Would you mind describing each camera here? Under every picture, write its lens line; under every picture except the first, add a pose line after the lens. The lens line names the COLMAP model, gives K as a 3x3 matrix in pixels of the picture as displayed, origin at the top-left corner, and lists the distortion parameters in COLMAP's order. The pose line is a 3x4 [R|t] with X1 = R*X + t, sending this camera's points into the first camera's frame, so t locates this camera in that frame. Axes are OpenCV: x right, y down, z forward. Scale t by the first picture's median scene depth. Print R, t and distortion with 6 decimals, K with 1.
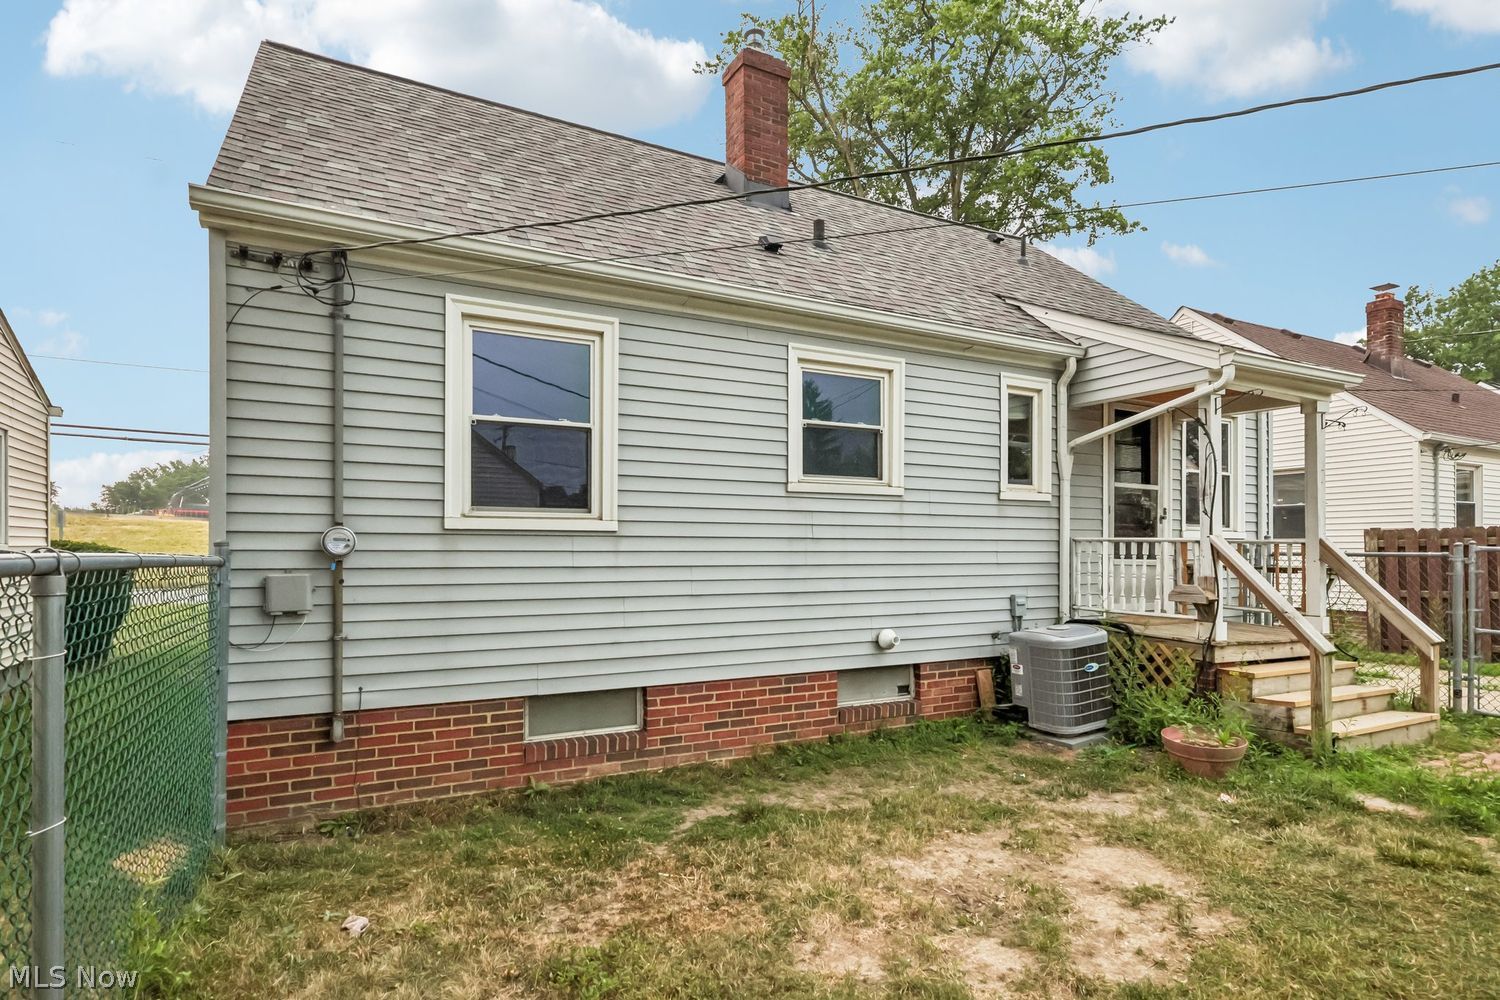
lens RADIAL K [[750.7, 0, 708.2], [0, 750.7, 550.6], [0, 0, 1]] dist [0.000251, 0.000242]
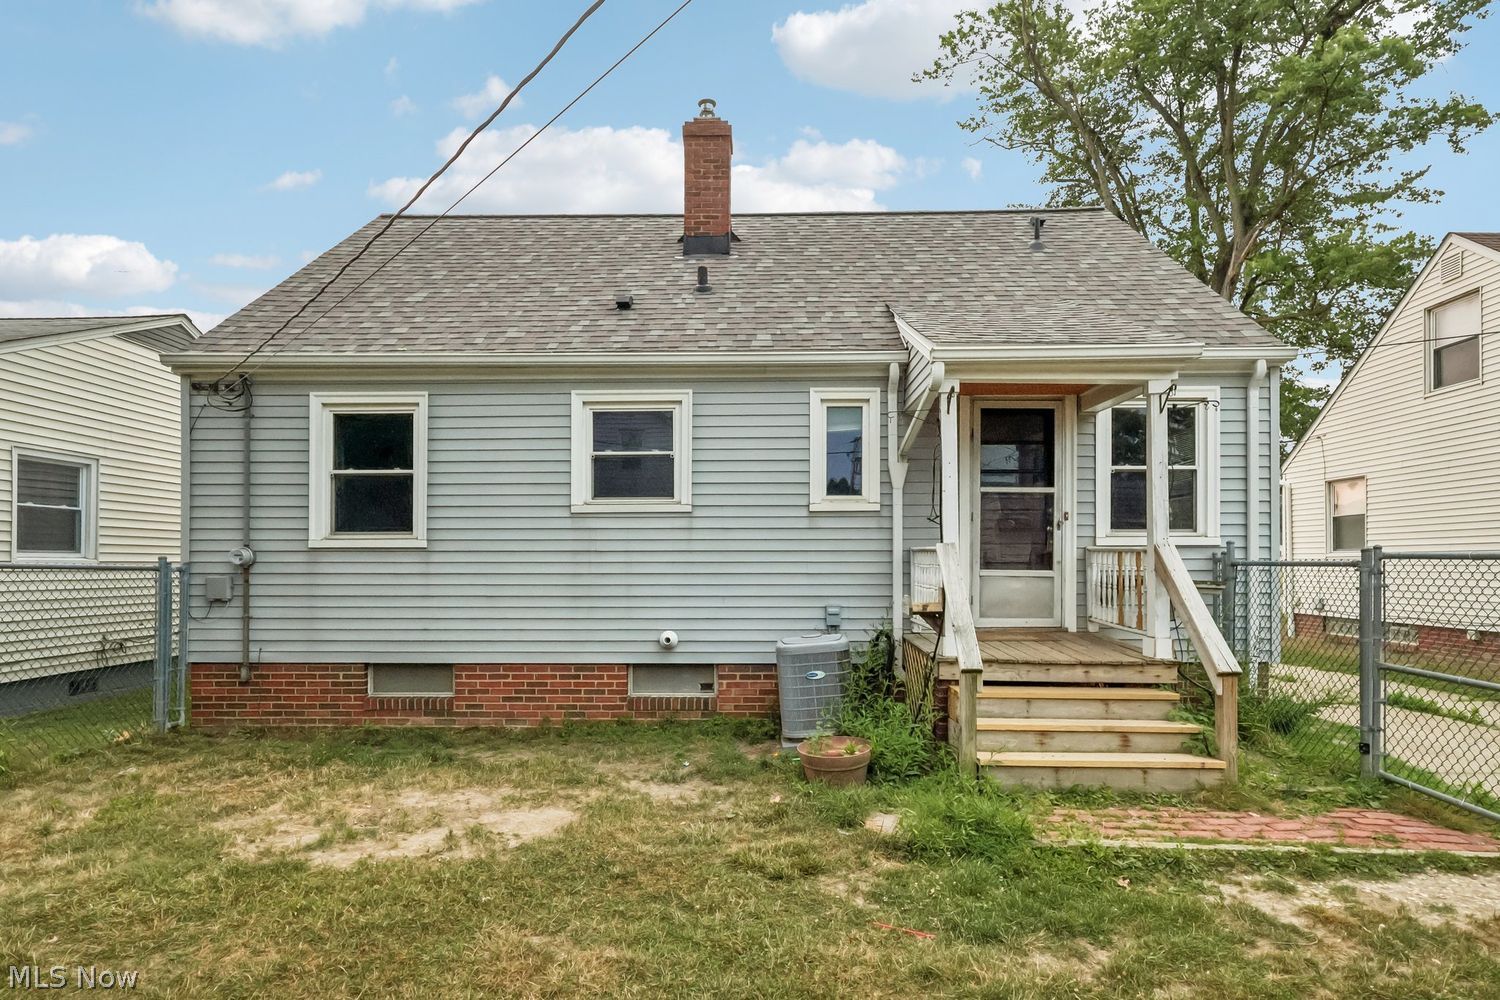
lens RADIAL K [[752.0, 0, 751.3], [0, 752.0, 561.4], [0, 0, 1]] dist [-0.000819, -0.000118]
pose [[0.886717, -0.003552, -0.462299, 0.948552], [0.002023, 0.999991, -0.003802, 0.005297], [0.462308, 0.002436, 0.886716, 0.056834]]
